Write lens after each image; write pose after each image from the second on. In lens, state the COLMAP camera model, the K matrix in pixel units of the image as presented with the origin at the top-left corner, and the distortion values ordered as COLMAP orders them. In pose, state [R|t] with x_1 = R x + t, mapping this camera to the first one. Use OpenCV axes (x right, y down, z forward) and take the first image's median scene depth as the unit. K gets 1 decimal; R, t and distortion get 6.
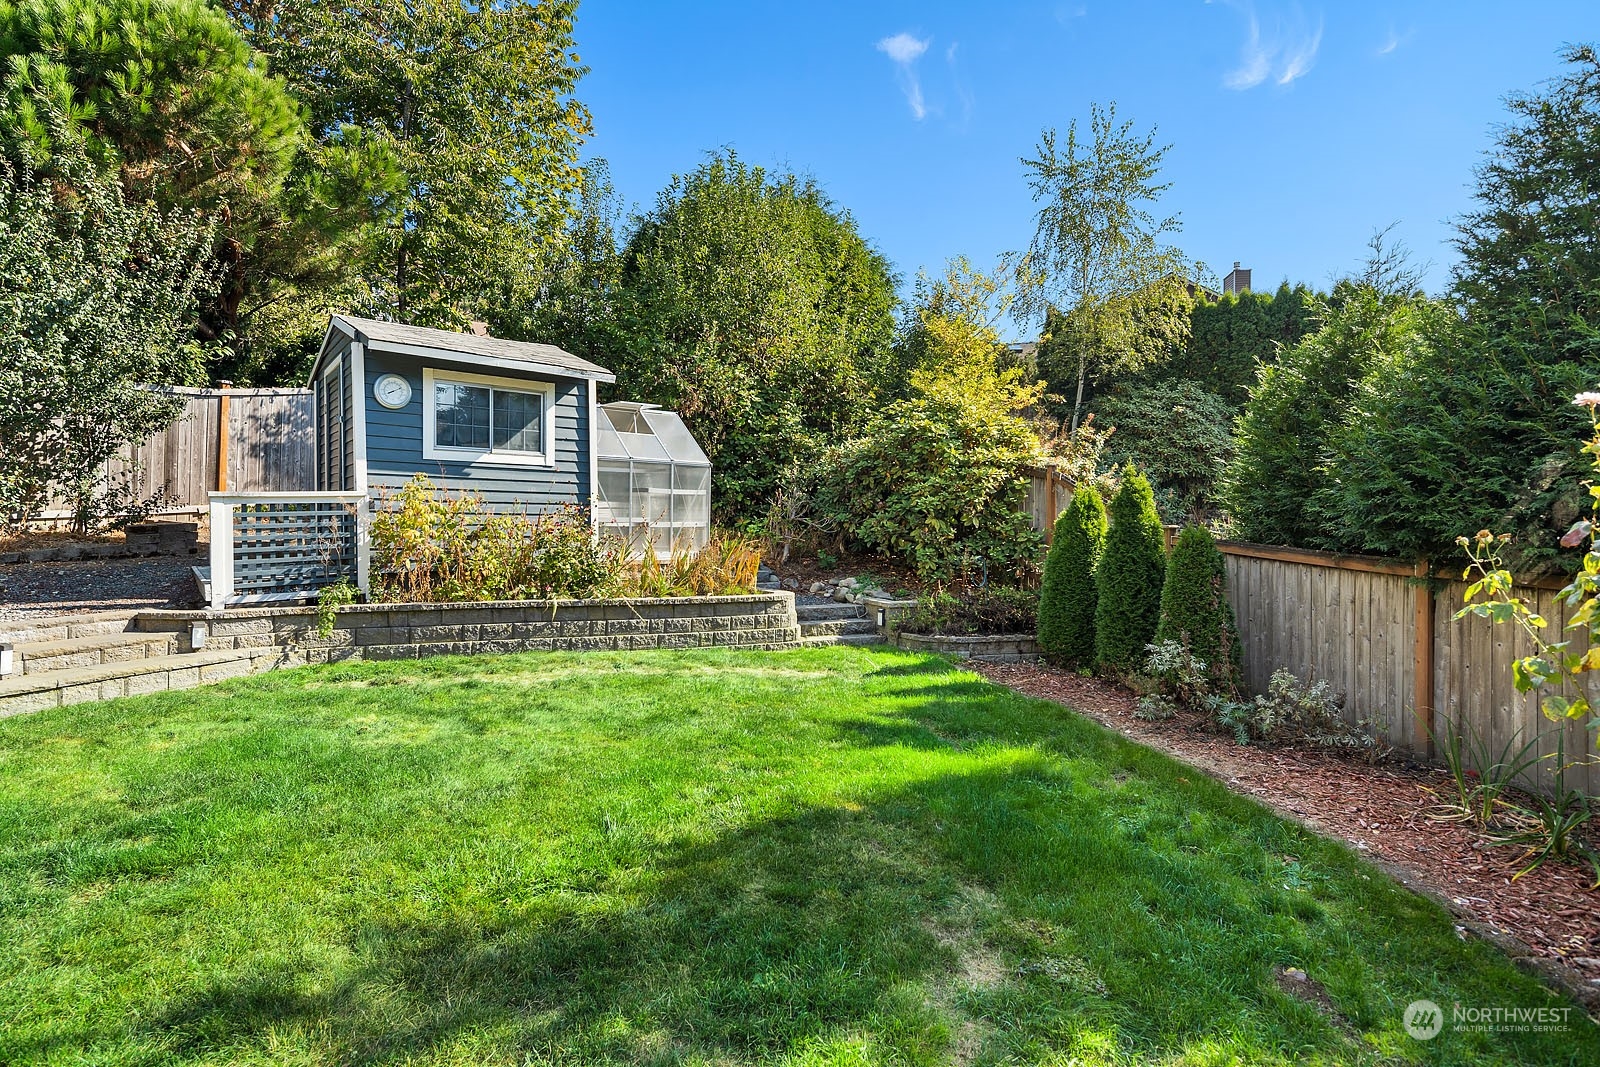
lens RADIAL K [[787.2, 0, 797.9], [0, 787.2, 526.7], [0, 0, 1]] dist [-0.001048, -0.001532]
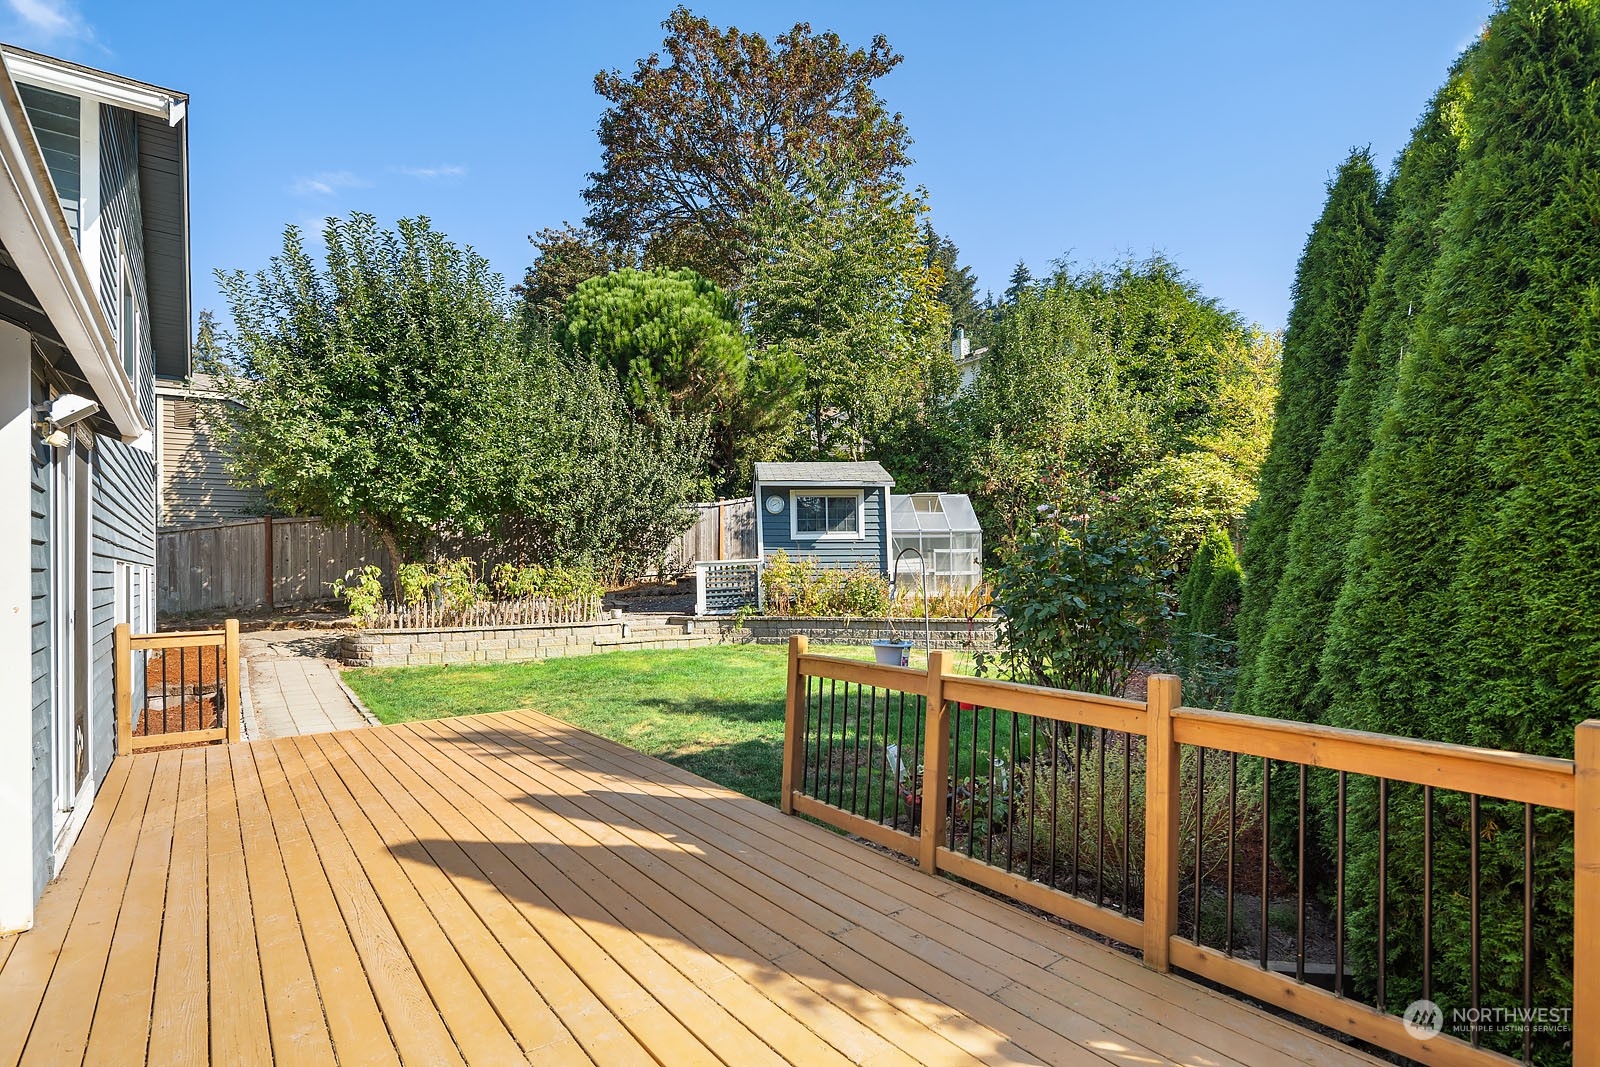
lens RADIAL K [[787.2, 0, 780.7], [0, 787.2, 582.1], [0, 0, 1]] dist [-0.001048, -0.001532]
pose [[0.809096, -0.010151, -0.587588, 0.529551], [0.012964, 0.999916, 0.000577, 0.010286], [0.587533, -0.008084, 0.809160, -0.454563]]
